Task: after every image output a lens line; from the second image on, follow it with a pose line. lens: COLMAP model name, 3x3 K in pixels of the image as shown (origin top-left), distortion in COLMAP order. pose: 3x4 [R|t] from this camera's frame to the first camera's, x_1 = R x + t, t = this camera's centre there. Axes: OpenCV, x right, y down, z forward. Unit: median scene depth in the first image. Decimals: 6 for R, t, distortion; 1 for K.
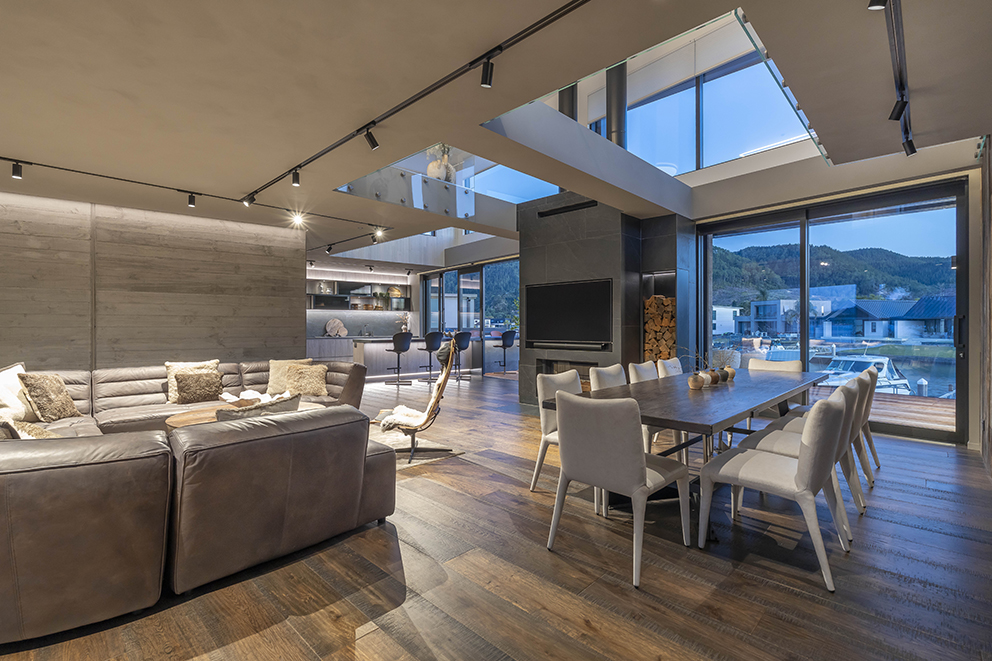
lens RADIAL K [[450.6, 0, 495.7], [0, 450.6, 329.4], [0, 0, 1]] dist [-0.004444, 0.000554]
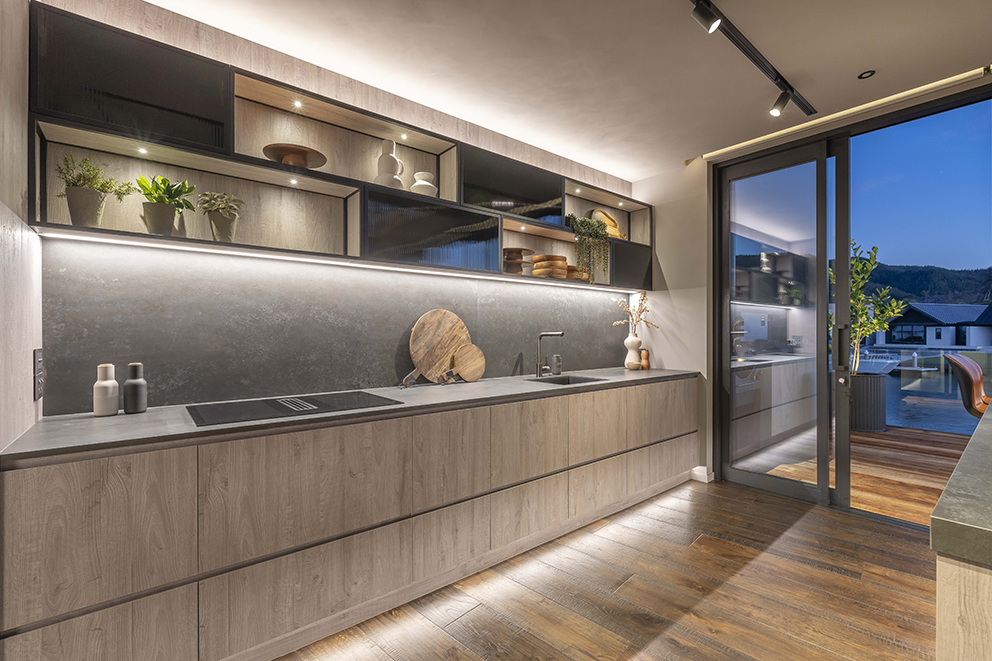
lens RADIAL K [[450.6, 0, 494.2], [0, 450.6, 334.1], [0, 0, 1]] dist [-0.004444, 0.000554]
pose [[0.999266, -0.001509, 0.038288, -0.309999], [0.001675, 0.999989, -0.004293, -0.008399], [-0.038281, 0.004354, 0.999258, 0.695705]]
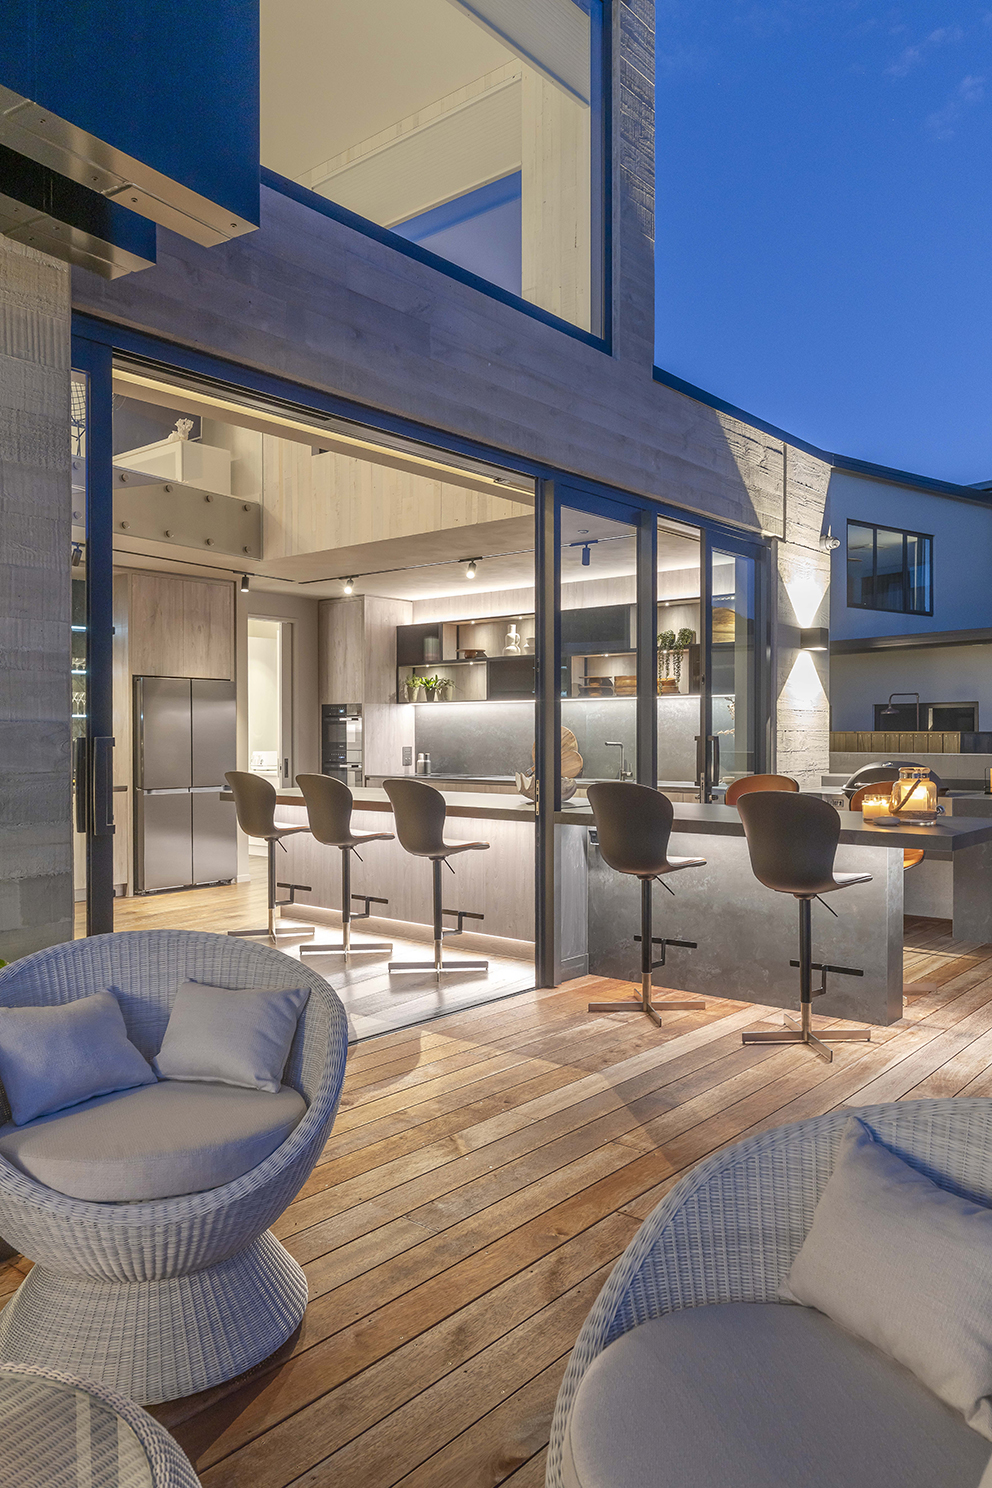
lens RADIAL K [[1069.2, 0, 504.4], [0, 1069.2, 743.6], [0, 0, 1]] dist [0.004324, 0.000665]
pose [[0.202793, 0.007118, -0.979196, 0.385036], [-0.007903, 0.999953, 0.005632, -0.012870], [0.979190, 0.006597, 0.202840, 0.732695]]
